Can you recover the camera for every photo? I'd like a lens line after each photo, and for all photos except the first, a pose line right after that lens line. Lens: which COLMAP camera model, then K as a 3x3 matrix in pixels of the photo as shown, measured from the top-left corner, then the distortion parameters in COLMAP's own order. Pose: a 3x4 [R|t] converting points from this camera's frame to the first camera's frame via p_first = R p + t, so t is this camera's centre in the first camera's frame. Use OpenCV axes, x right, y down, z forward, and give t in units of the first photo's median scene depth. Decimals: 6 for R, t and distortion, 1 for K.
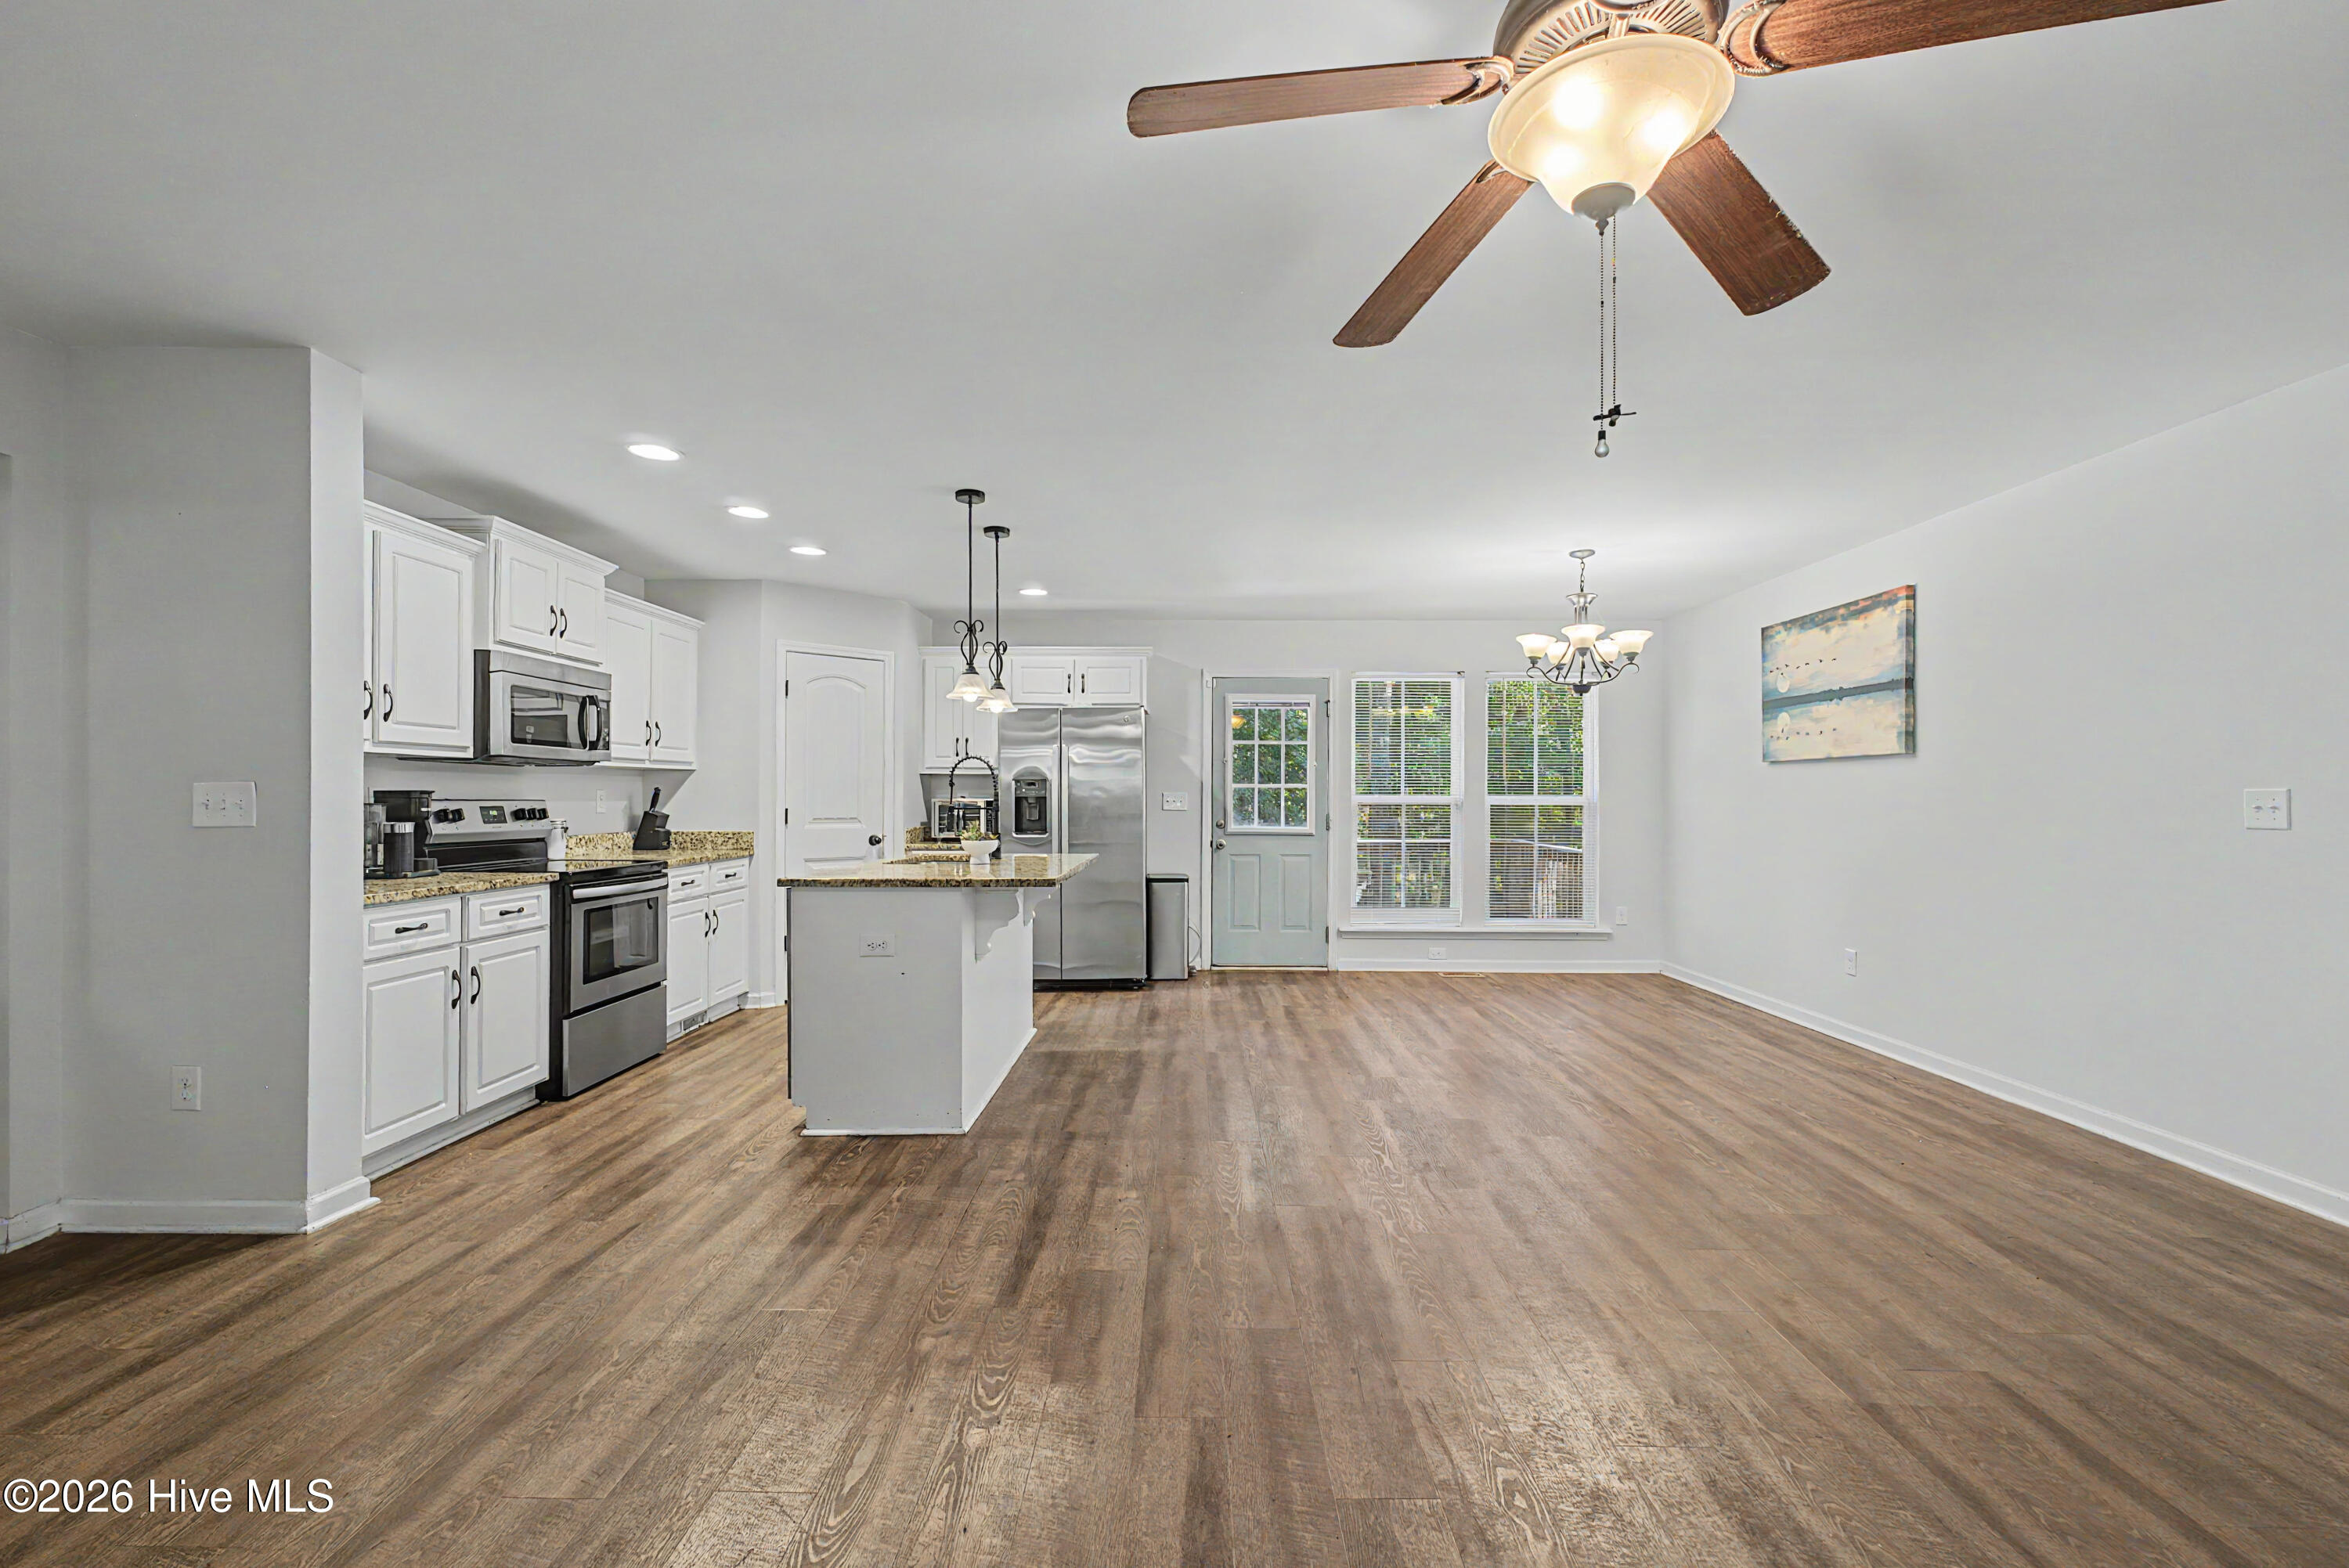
lens RADIAL K [[1021.3, 0, 1150.6], [0, 1021.3, 793.8], [0, 0, 1]] dist [0.000246, 0.000171]
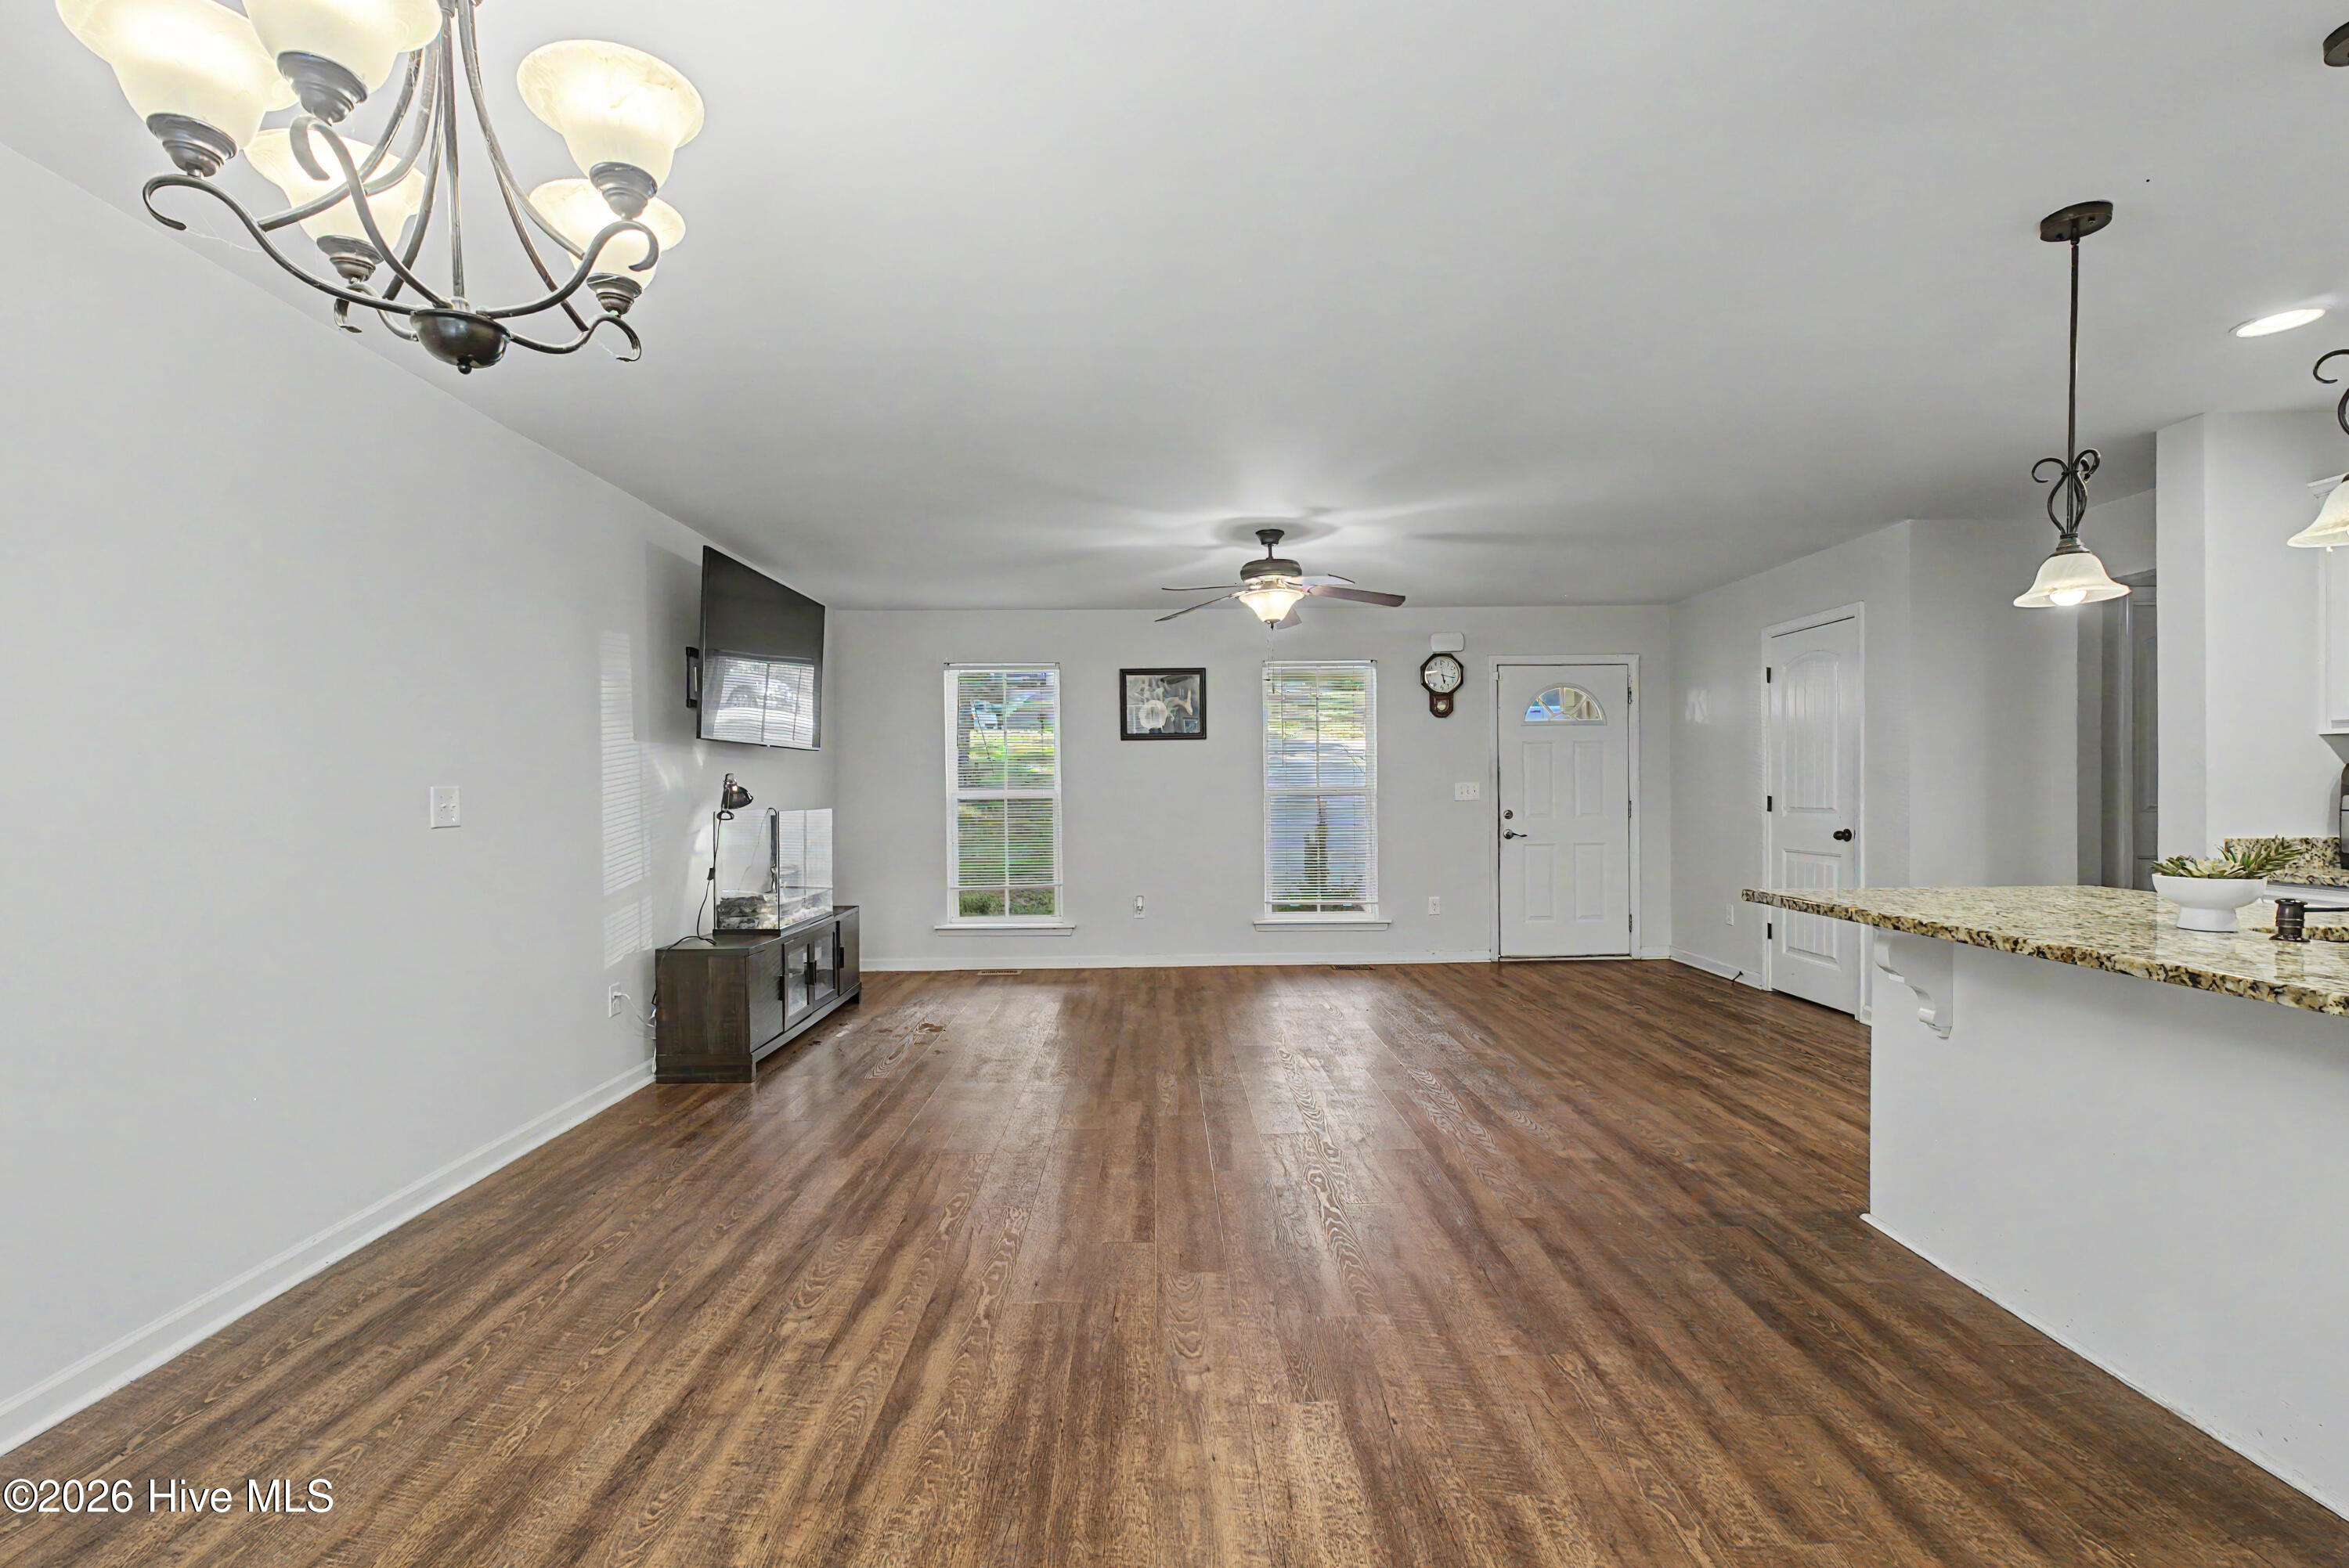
lens RADIAL K [[996.8, 0, 1177.2], [0, 996.8, 789.2], [0, 0, 1]] dist [-0.002220, 0.000163]
pose [[-0.998554, 0.005912, -0.053438, 0.367699], [0.006086, 0.999977, -0.003092, 0.007230], [0.053418, -0.003413, -0.998566, 1.695971]]
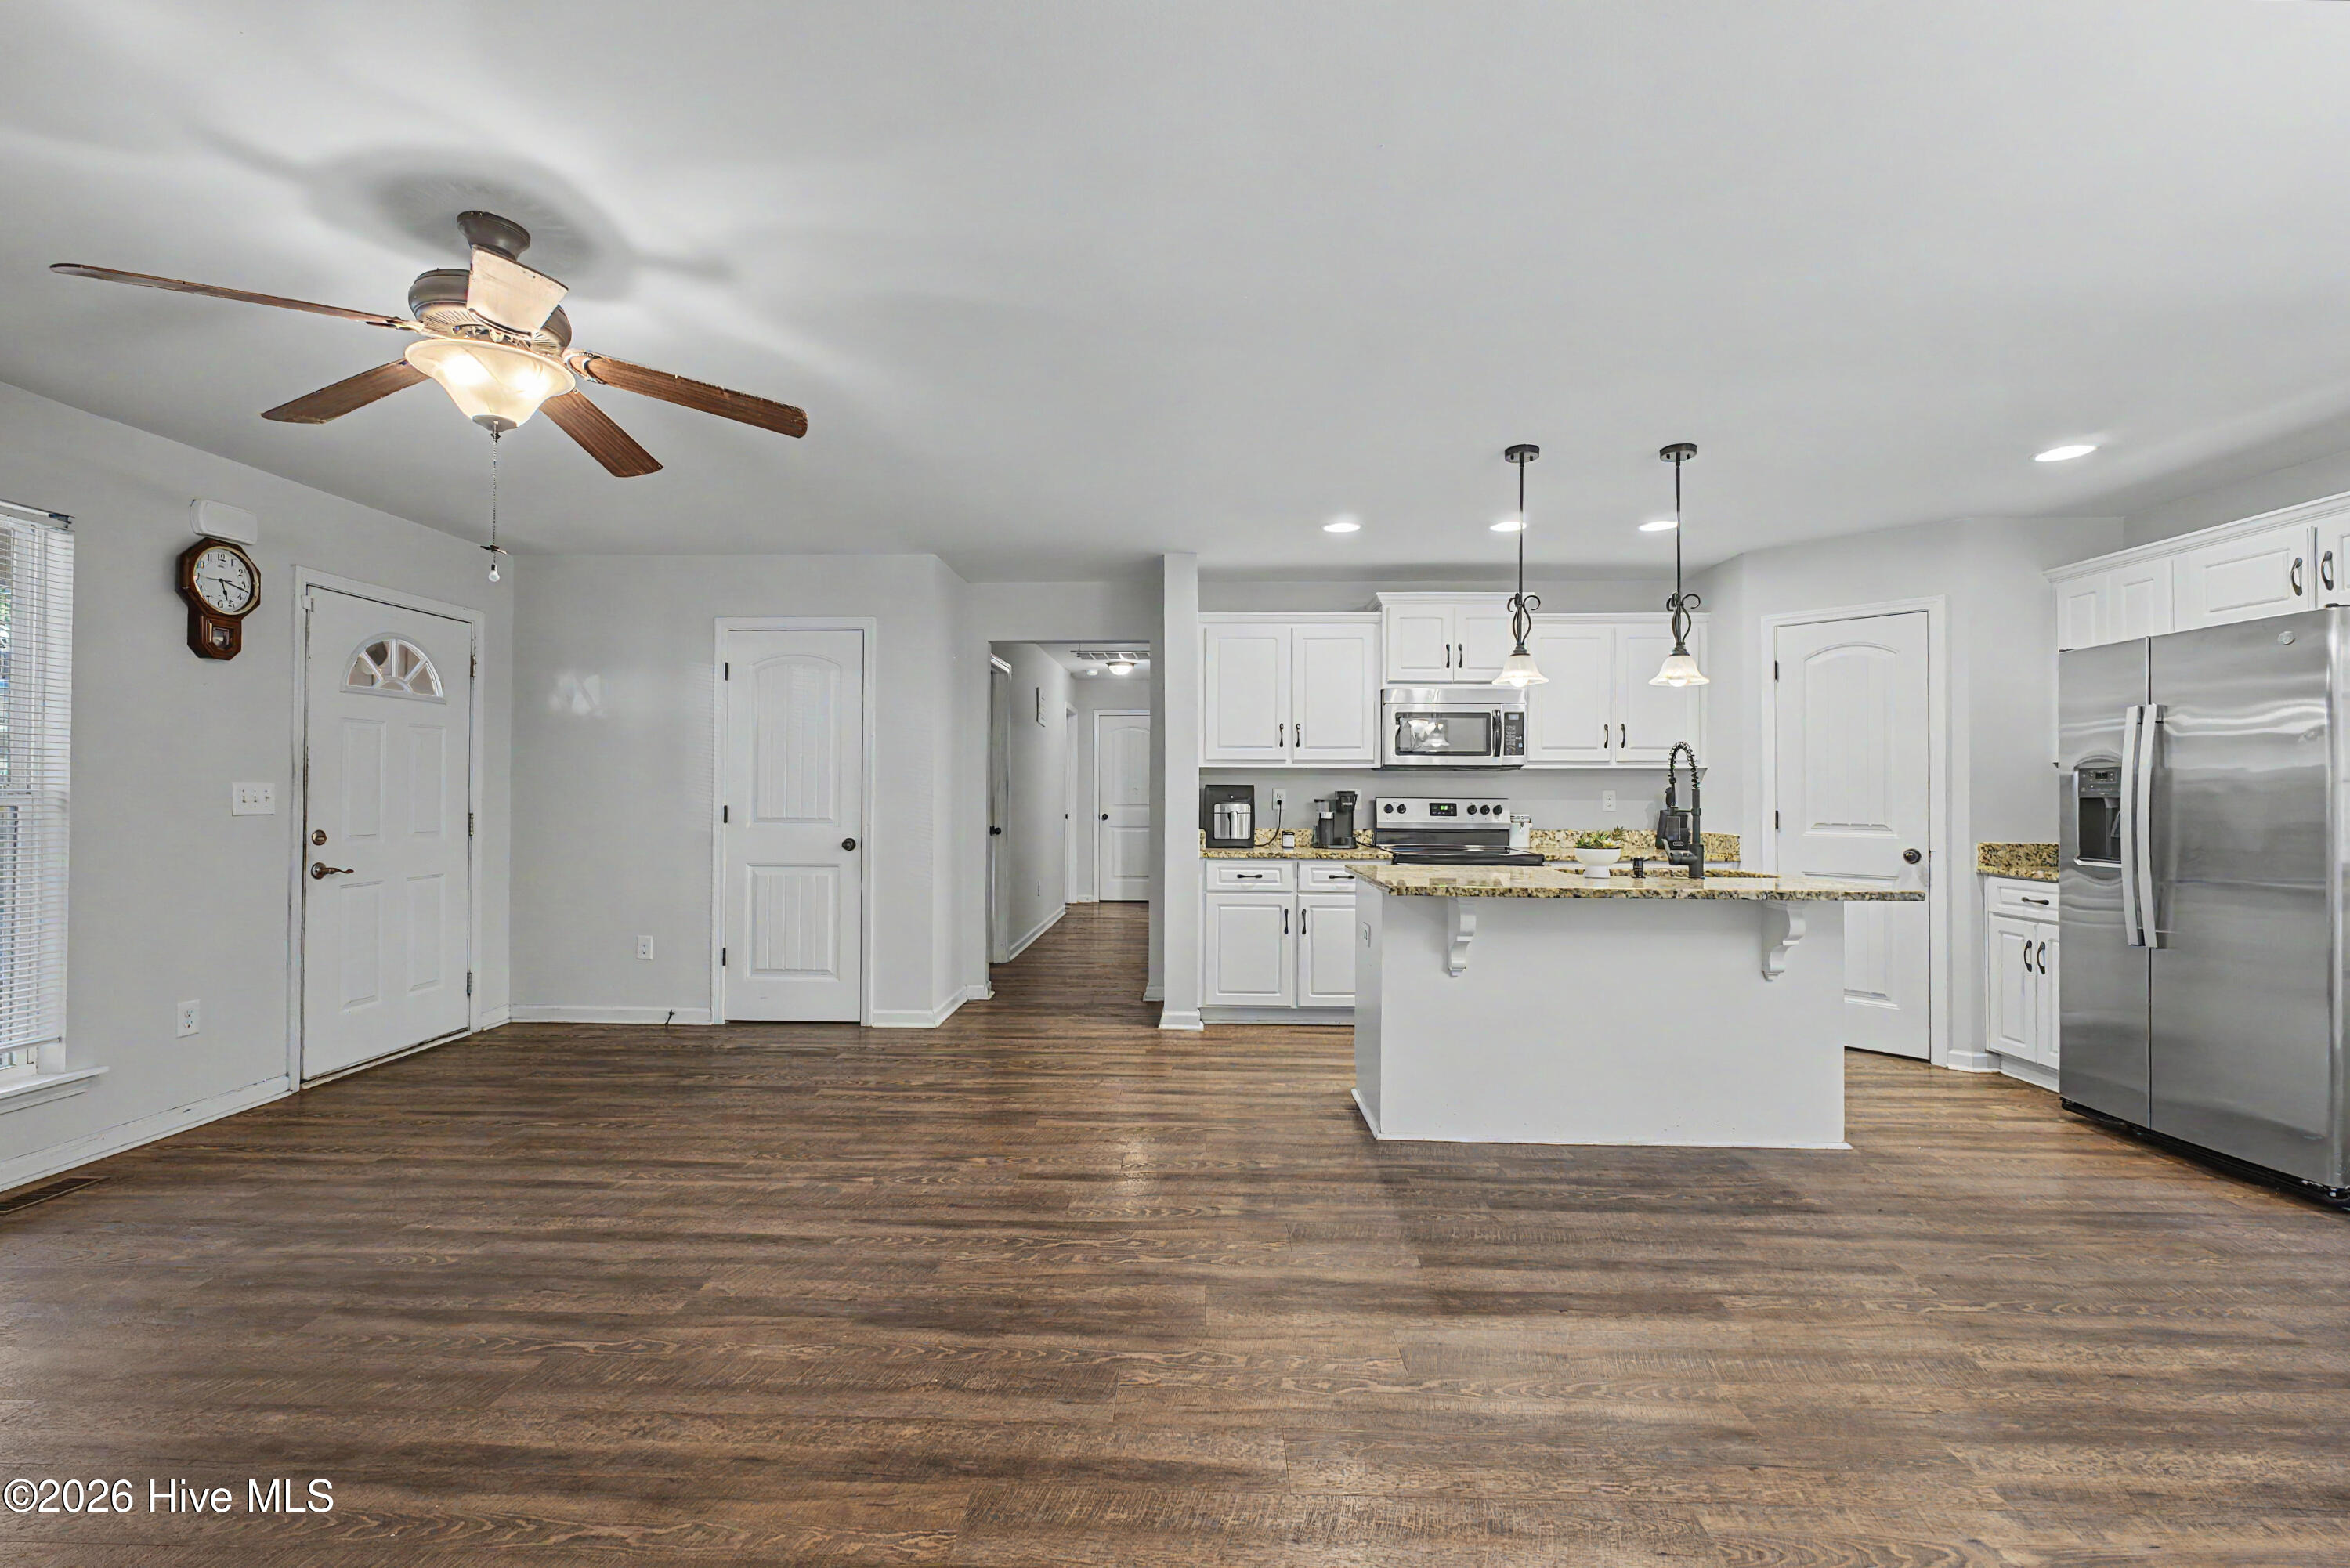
lens RADIAL K [[997.3, 0, 1177.7], [0, 997.3, 789.2], [0, 0, 1]] dist [-0.002220, 0.000163]
pose [[-0.008932, -0.007502, -0.999932, 0.762801], [-0.001440, 0.999971, -0.007490, 0.005443], [0.999959, 0.001373, -0.008942, 0.803799]]
